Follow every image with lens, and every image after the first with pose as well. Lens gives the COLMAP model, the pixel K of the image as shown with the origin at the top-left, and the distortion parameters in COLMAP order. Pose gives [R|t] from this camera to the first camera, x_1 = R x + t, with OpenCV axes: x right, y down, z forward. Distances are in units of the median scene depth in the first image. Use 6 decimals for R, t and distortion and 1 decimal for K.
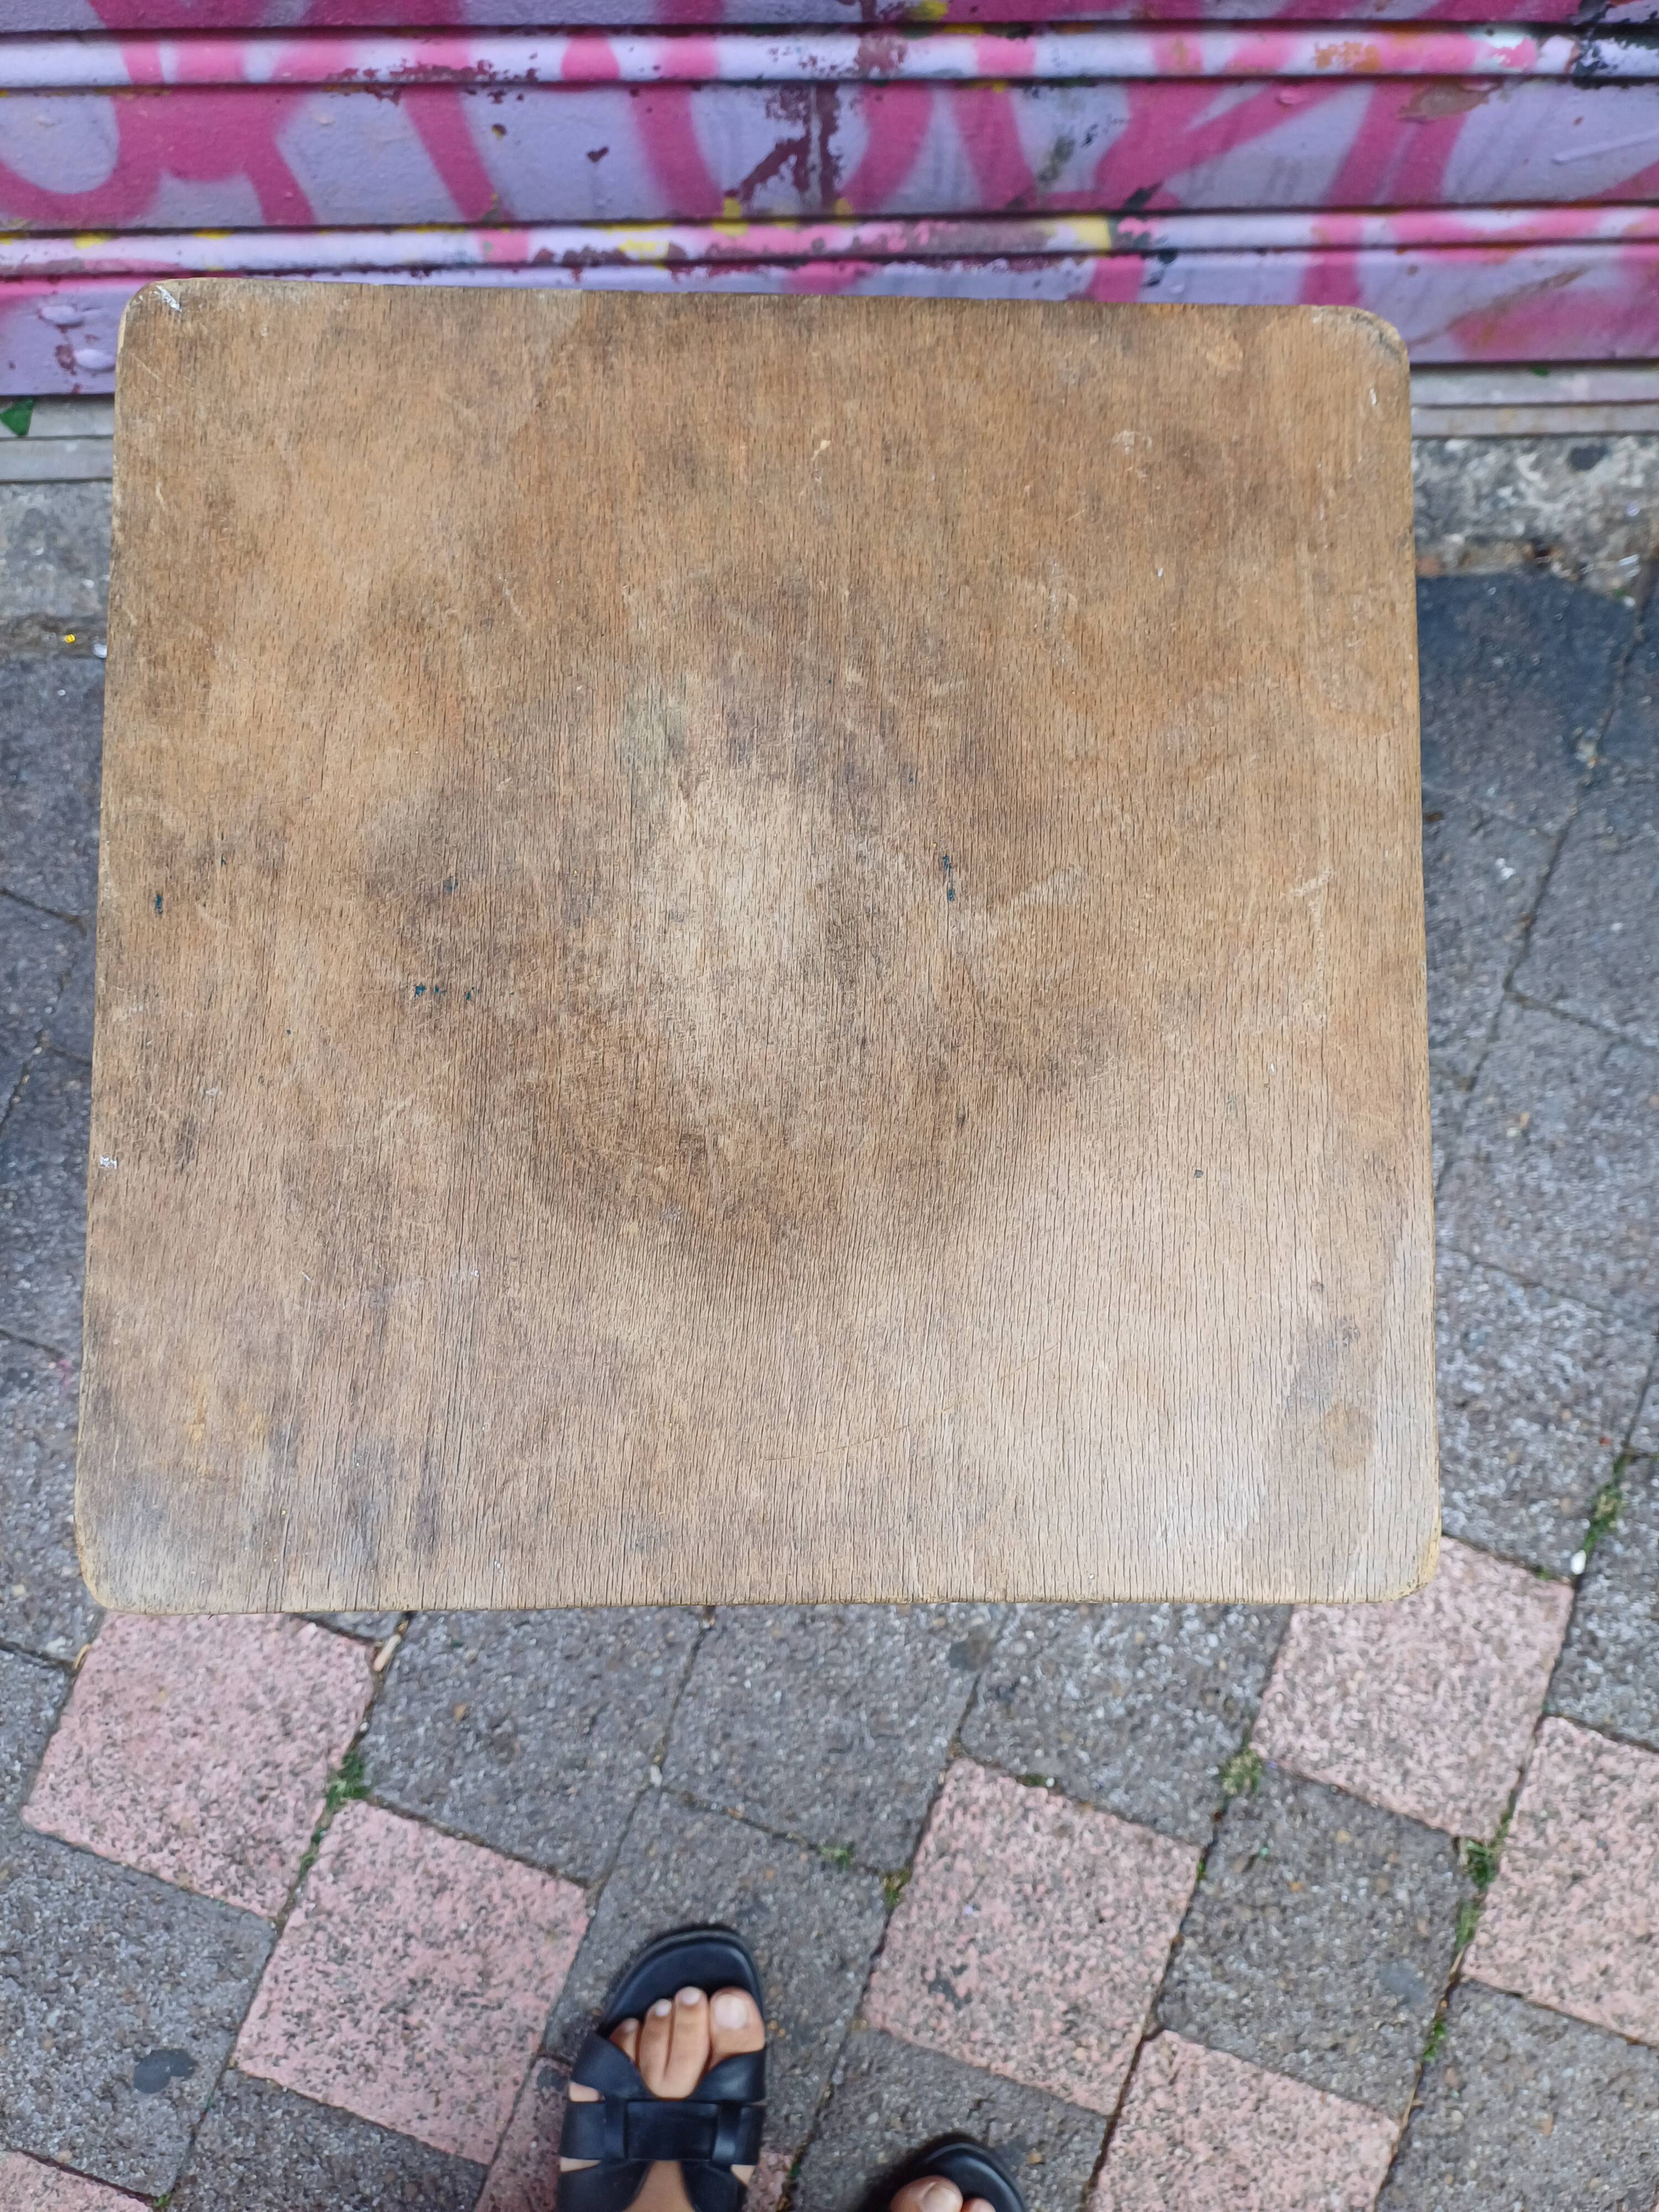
lens RADIAL K [[1663.4, 0, 835.6], [0, 1663.4, 1061.5], [0, 0, 1]] dist [-0.000243, 0.007103]
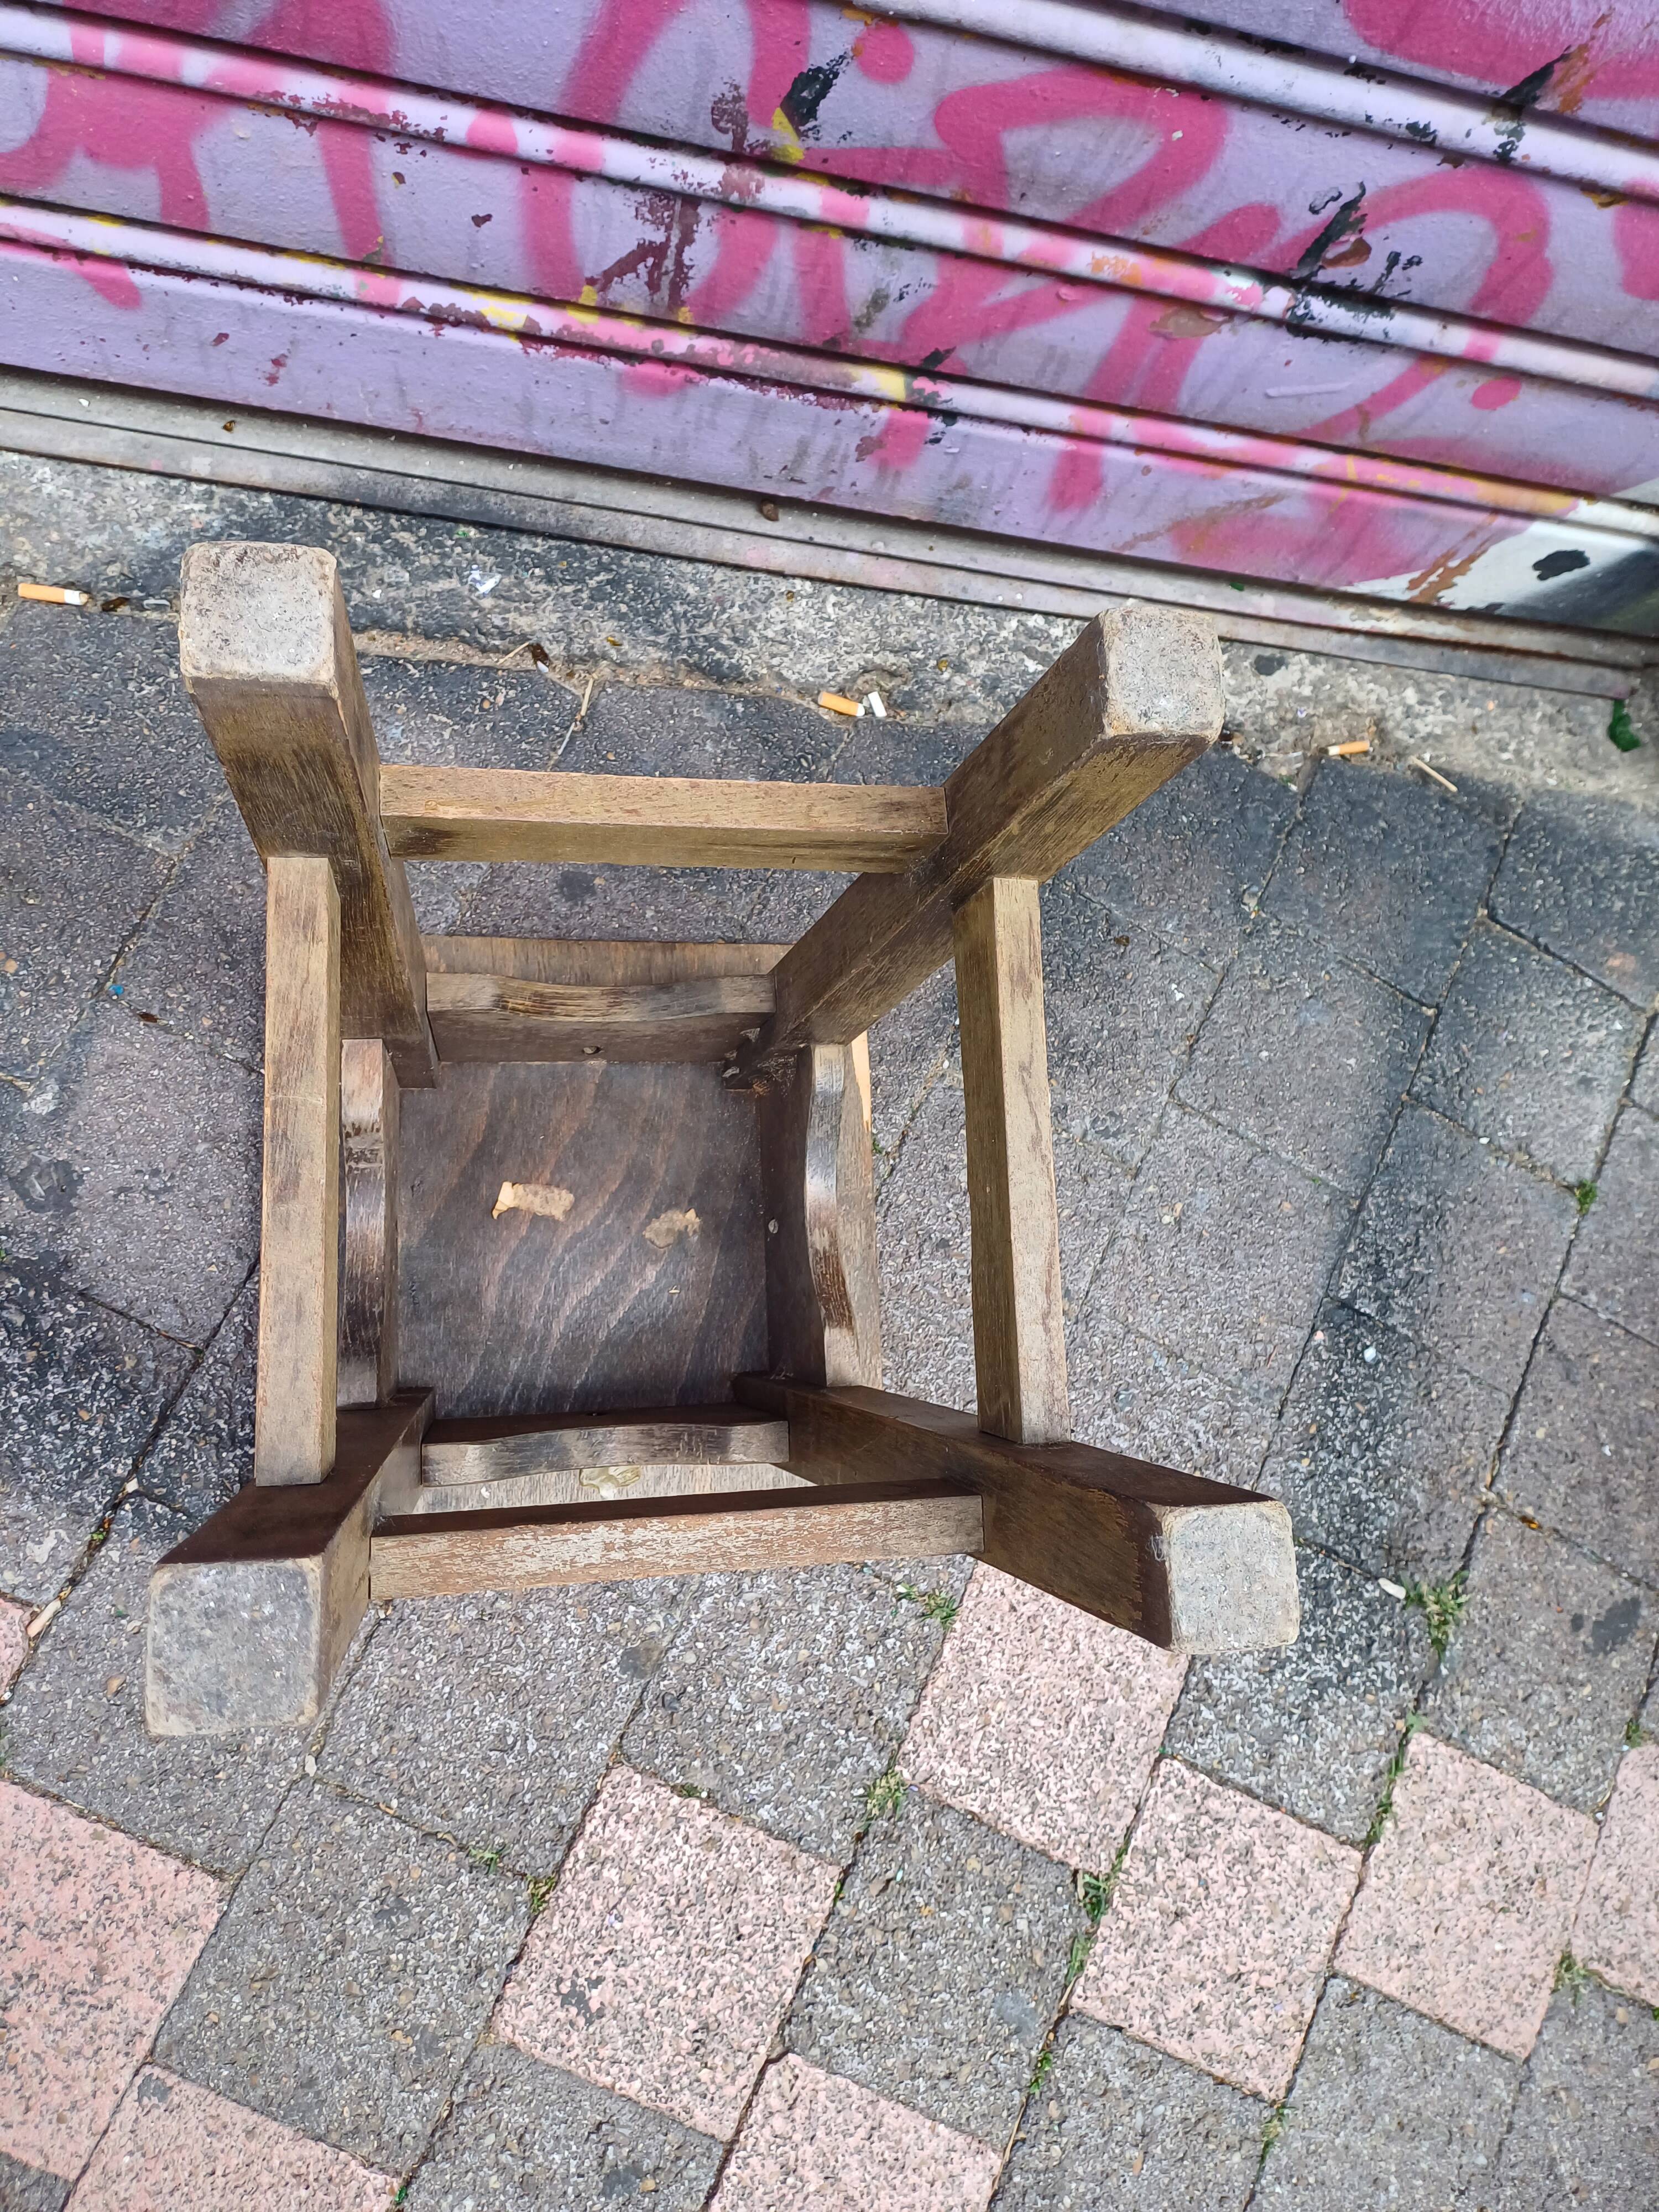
lens RADIAL K [[1644.2, 0, 799.2], [0, 1644.2, 1071.4], [0, 0, 1]] dist [0.040249, -0.041933]
pose [[0.978379, 0.122143, 0.166902, -0.039404], [-0.100324, 0.985964, -0.133456, 0.126152], [-0.180860, 0.113826, 0.976900, -0.060887]]
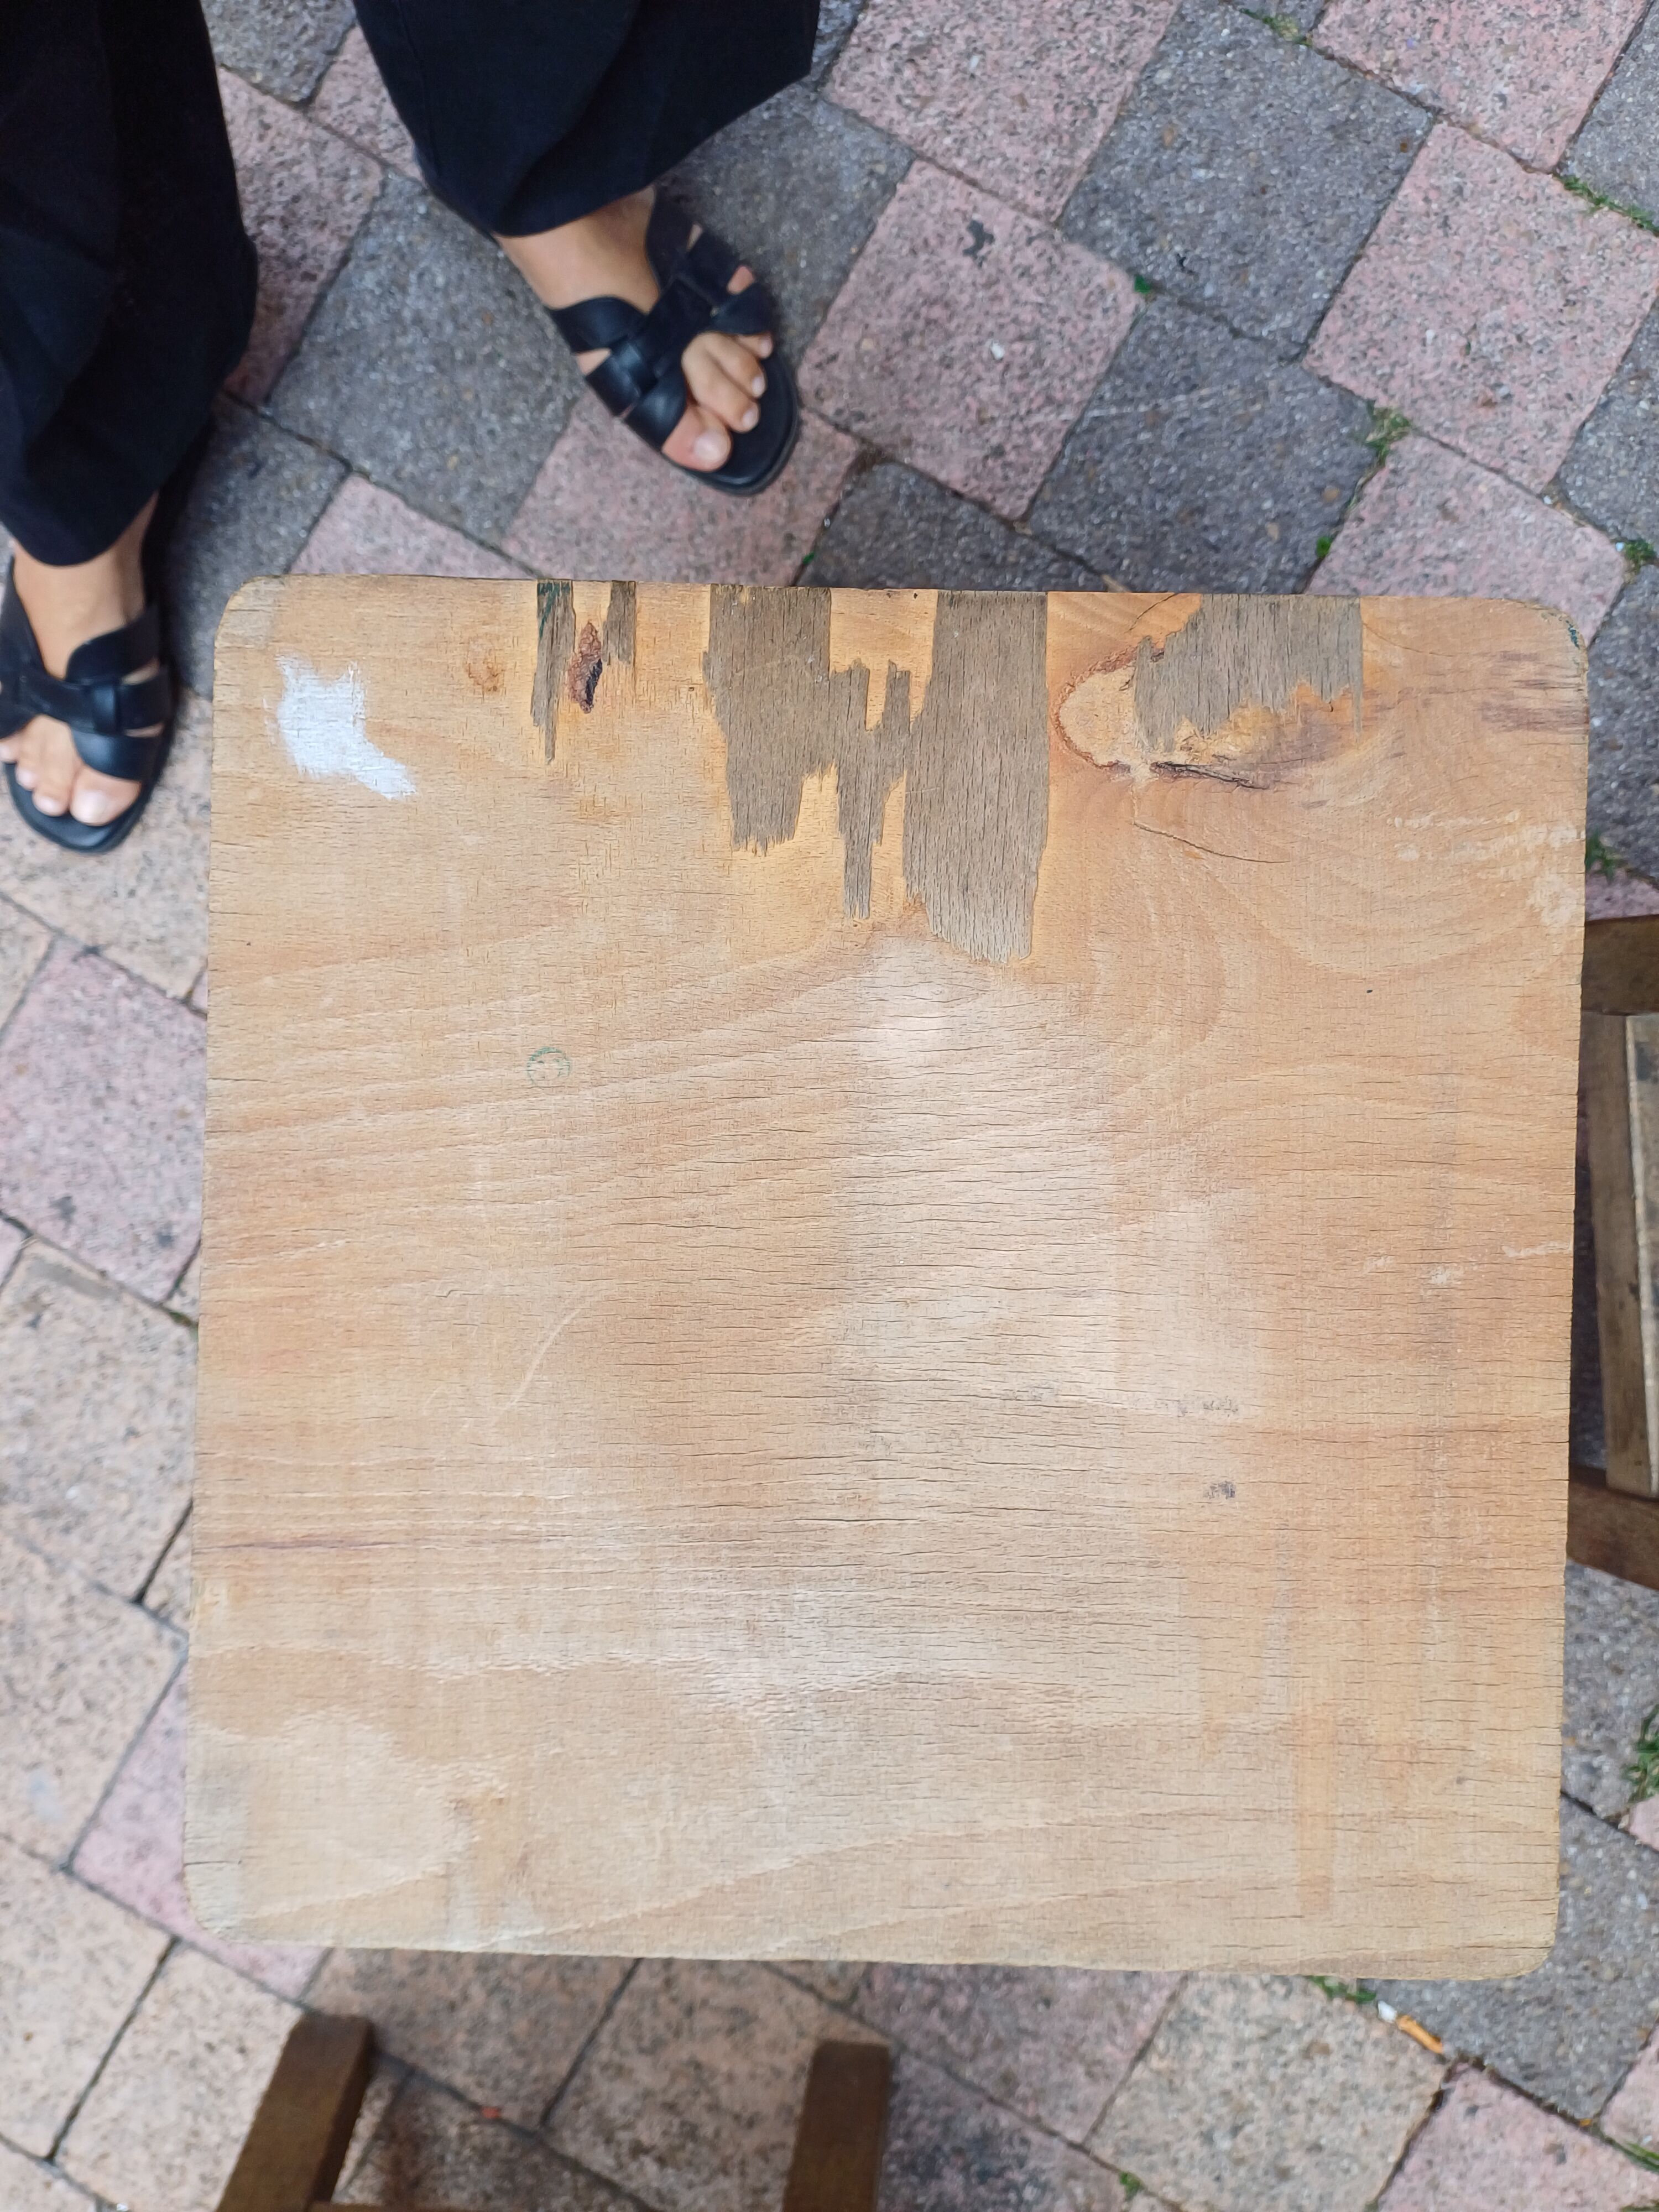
lens RADIAL K [[1635.6, 0, 798.4], [0, 1635.6, 1101.6], [0, 0, 1]] dist [0.031567, -0.025796]
pose [[-0.147984, 0.988381, -0.034689, 1.249040], [-0.984021, -0.143638, 0.105220, 0.725601], [0.099015, 0.049706, 0.993844, 0.045845]]
